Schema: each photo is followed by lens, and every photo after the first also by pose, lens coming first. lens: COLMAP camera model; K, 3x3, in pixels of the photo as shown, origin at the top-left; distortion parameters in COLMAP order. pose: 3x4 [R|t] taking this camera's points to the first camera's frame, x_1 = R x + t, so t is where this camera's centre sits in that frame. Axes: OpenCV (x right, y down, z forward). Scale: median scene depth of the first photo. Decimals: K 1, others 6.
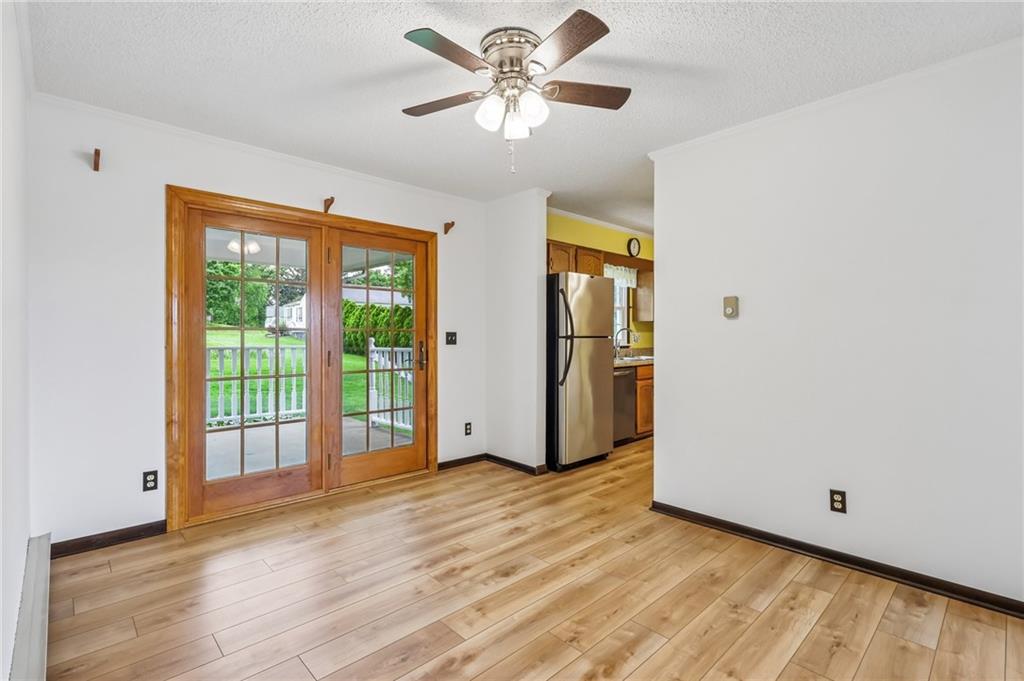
lens RADIAL K [[480.3, 0, 458.6], [0, 480.3, 338.7], [0, 0, 1]] dist [-0.011787, 0.002886]
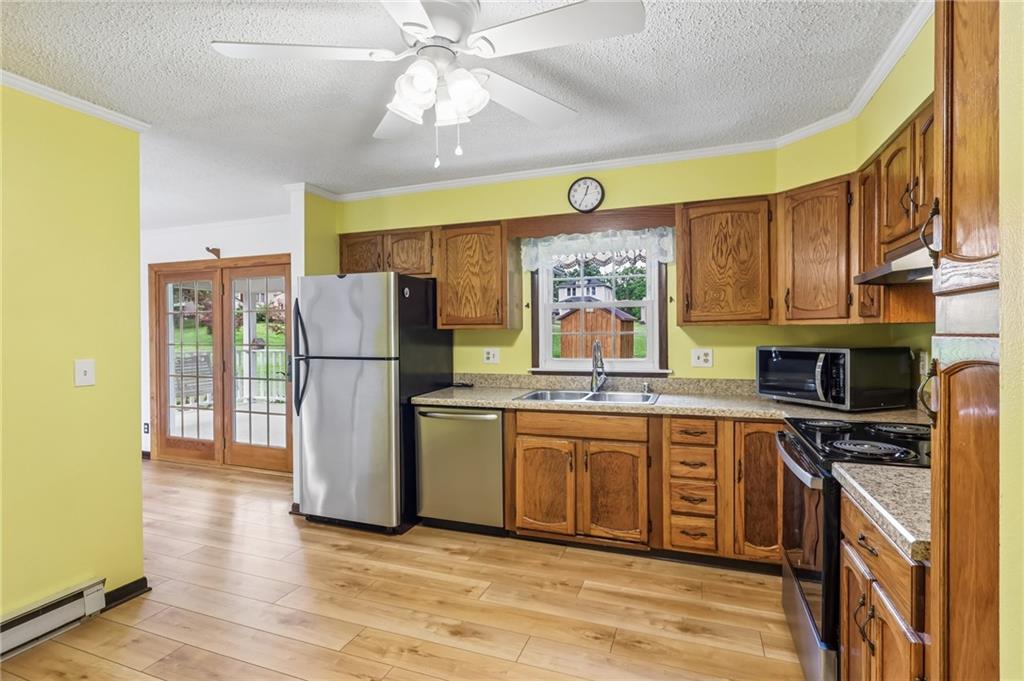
lens RADIAL K [[480.3, 0, 523.0], [0, 480.3, 340.5], [0, 0, 1]] dist [-0.011787, 0.002886]
pose [[0.488868, 0.009119, -0.872310, 1.452624], [-0.001541, 0.999953, 0.009590, -0.051410], [0.872356, -0.003344, 0.488859, 1.203349]]
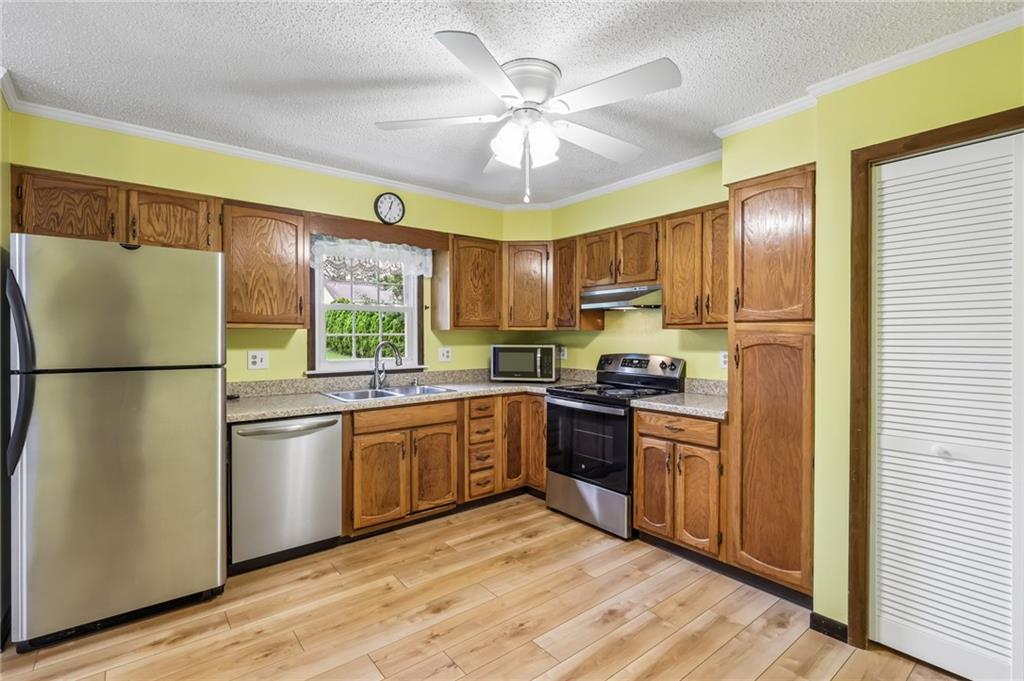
lens RADIAL K [[480.3, 0, 511.7], [0, 480.3, 339.4], [0, 0, 1]] dist [-0.011787, 0.002886]
pose [[0.999593, 0.001345, -0.028484, 0.947094], [-0.001330, 0.999999, 0.000551, -0.047171], [0.028485, -0.000513, 0.999594, 0.713176]]
